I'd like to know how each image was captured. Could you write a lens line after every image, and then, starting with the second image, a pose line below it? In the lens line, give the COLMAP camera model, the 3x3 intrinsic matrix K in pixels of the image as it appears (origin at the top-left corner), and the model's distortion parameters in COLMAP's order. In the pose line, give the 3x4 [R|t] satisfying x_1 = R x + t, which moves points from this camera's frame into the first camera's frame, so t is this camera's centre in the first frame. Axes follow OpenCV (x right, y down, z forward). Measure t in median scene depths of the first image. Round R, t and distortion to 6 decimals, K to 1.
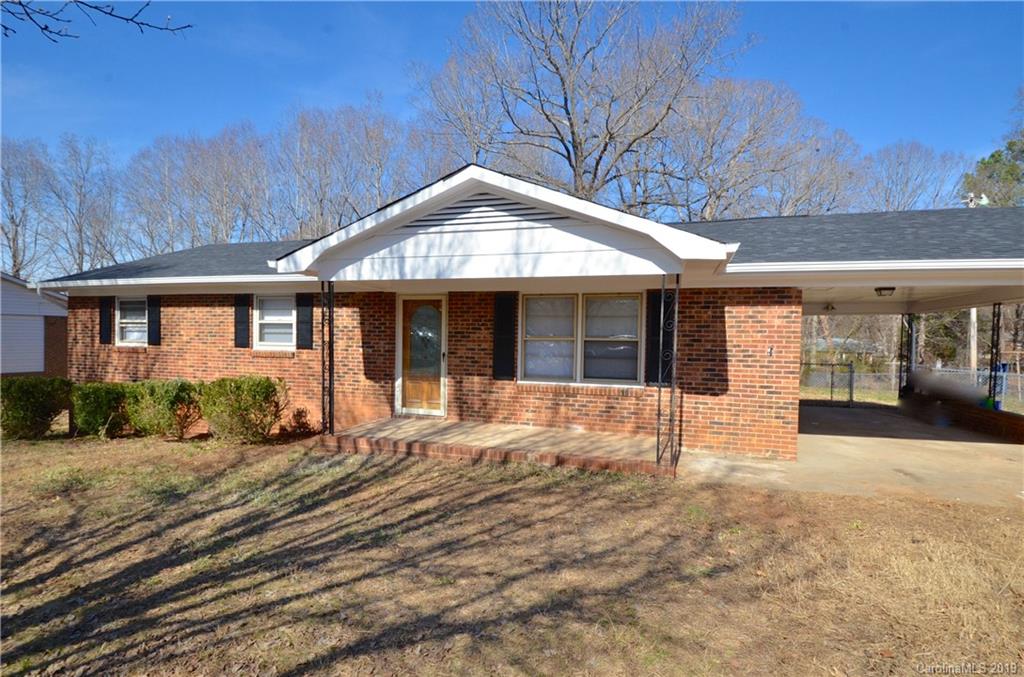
lens RADIAL K [[496.2, 0, 512.0], [0, 496.2, 338.5], [0, 0, 1]] dist [-0.014343, -0.000946]
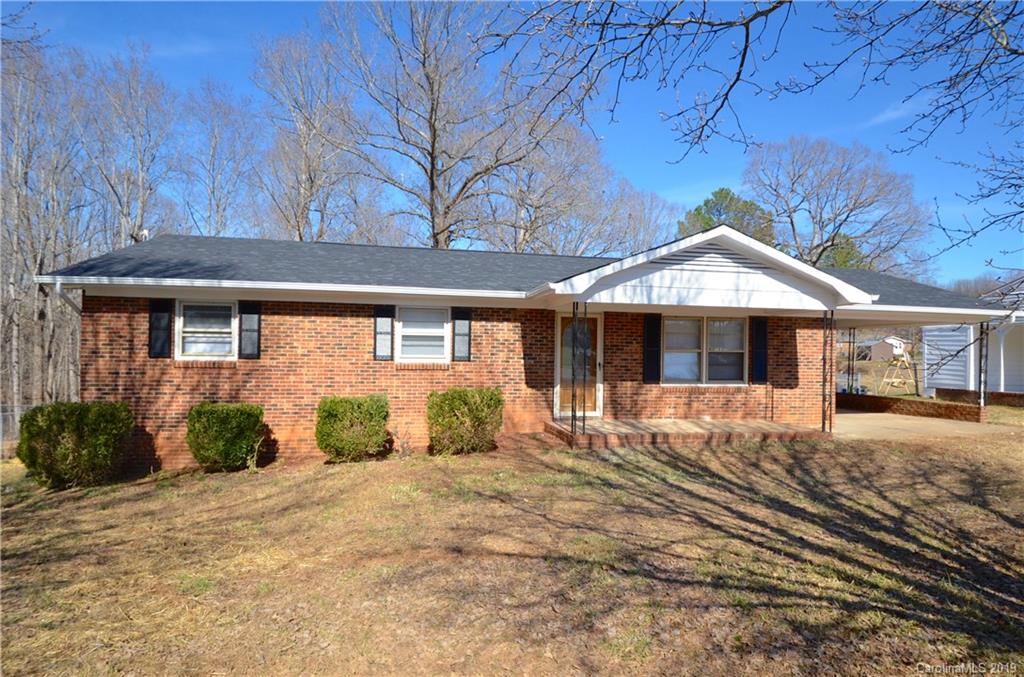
lens RADIAL K [[512.8, 0, 512.0], [0, 512.8, 338.5], [0, 0, 1]] dist [-0.002273, -0.000815]
pose [[0.894642, 0.008657, 0.446699, -0.919039], [0.000395, 0.999797, -0.020168, -0.004836], [-0.446783, 0.018219, 0.894457, -0.004287]]
